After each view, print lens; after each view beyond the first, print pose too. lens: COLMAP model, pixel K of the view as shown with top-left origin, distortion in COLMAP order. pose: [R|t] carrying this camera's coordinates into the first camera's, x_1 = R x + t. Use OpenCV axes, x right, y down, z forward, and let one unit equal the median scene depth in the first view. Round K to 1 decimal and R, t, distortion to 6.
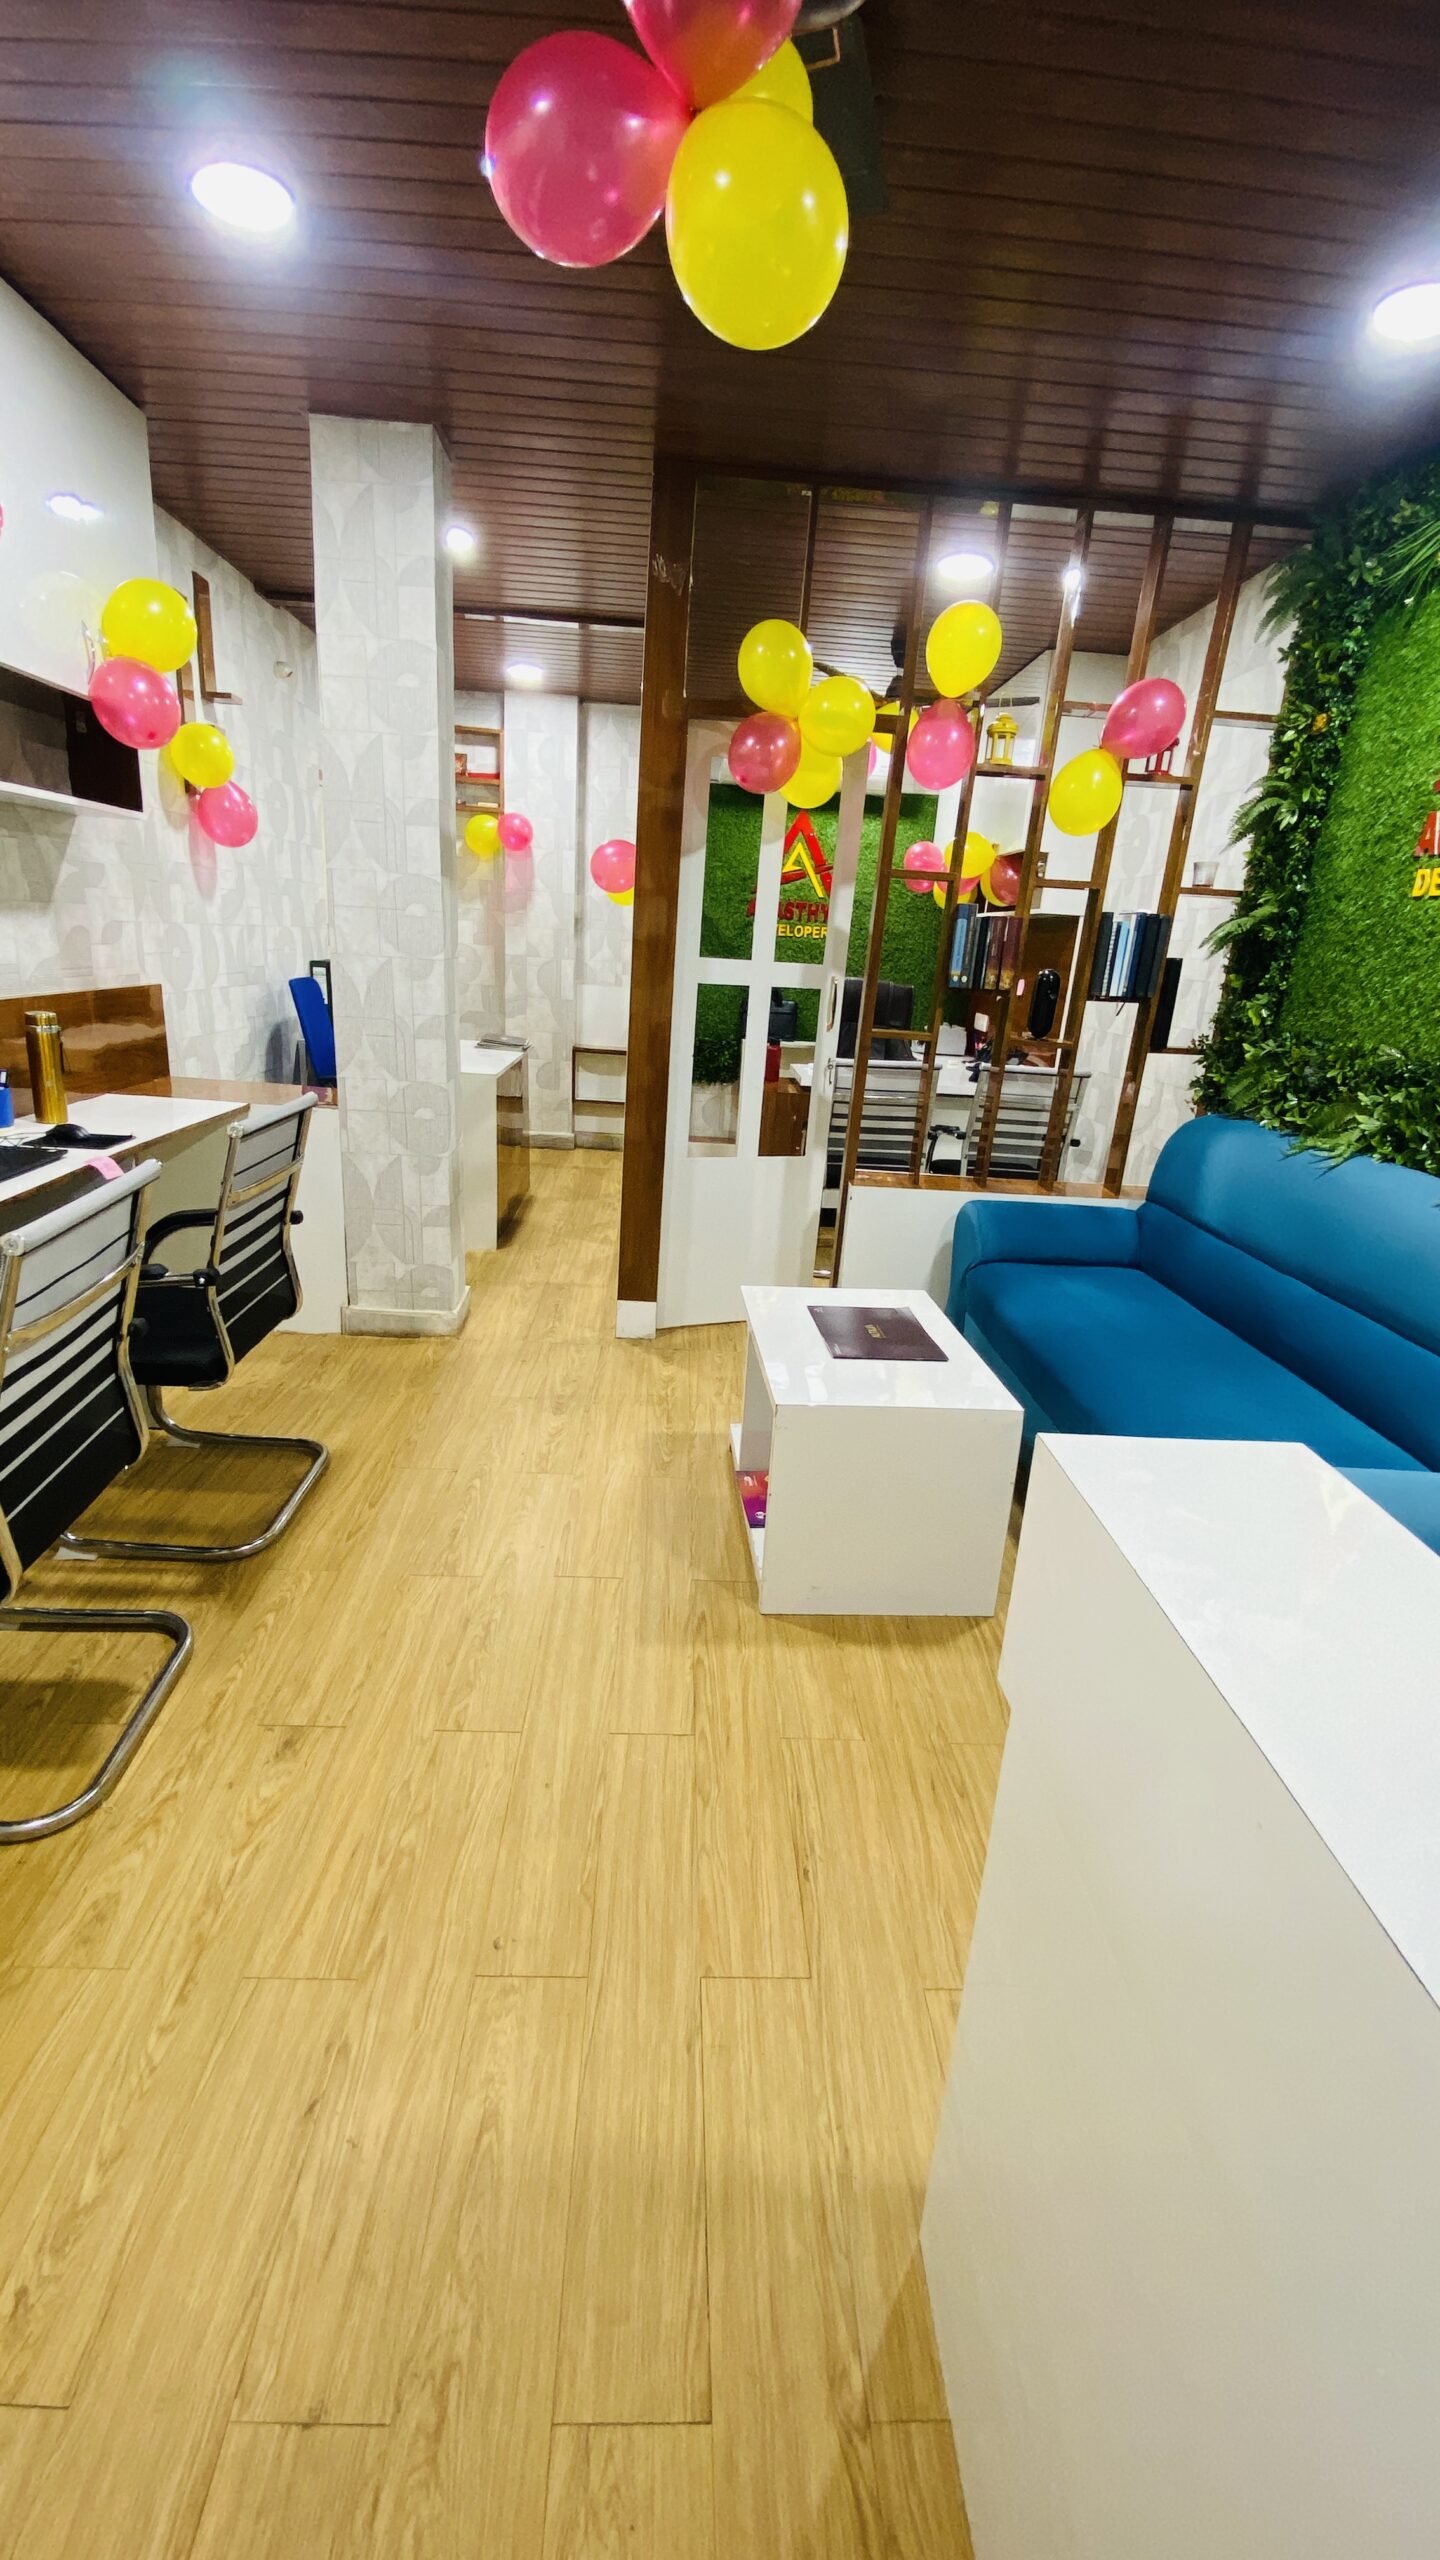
lens RADIAL K [[1029.7, 0, 720.0], [0, 1029.7, 1280.0], [0, 0, 1]] dist [0.042304, -0.048915]
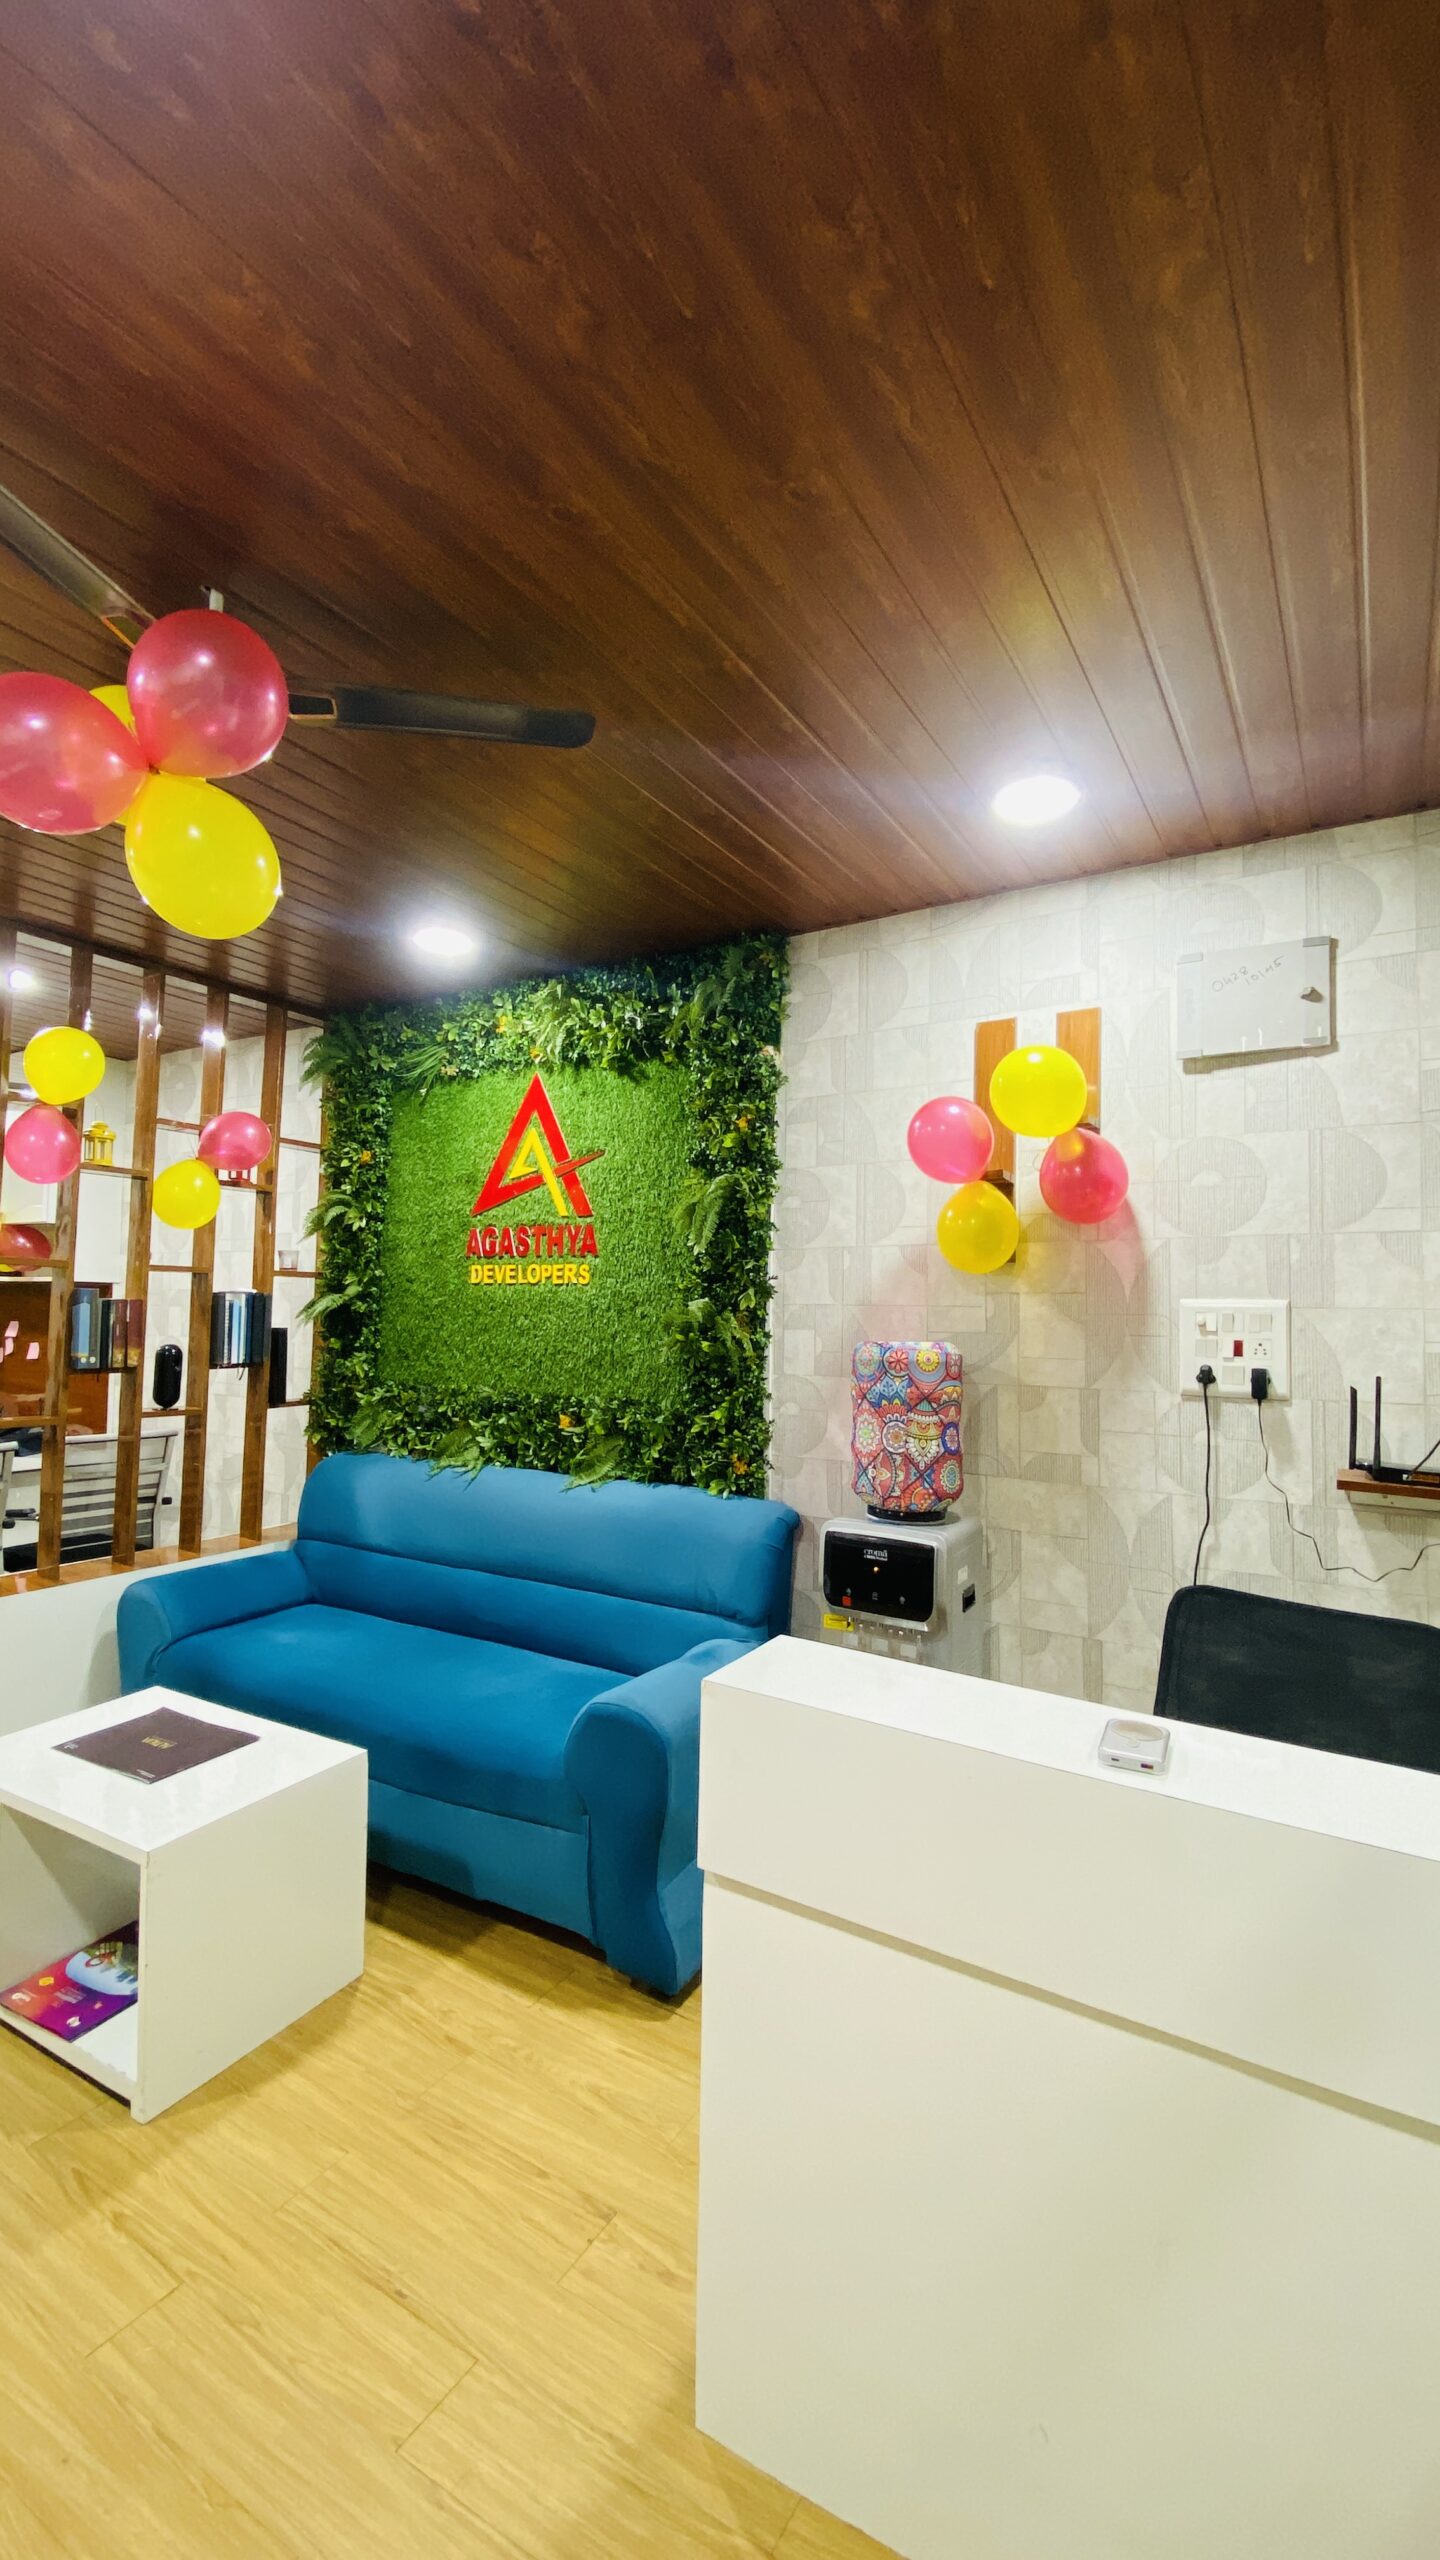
lens RADIAL K [[1035.0, 0, 717.5], [0, 1035.0, 1276.5], [0, 0, 1]] dist [0.038639, -0.036929]
pose [[0.549471, -0.022481, 0.835210, -0.281823], [0.274057, 0.949181, -0.154749, -0.052073], [-0.789287, 0.313926, 0.527708, -0.021940]]
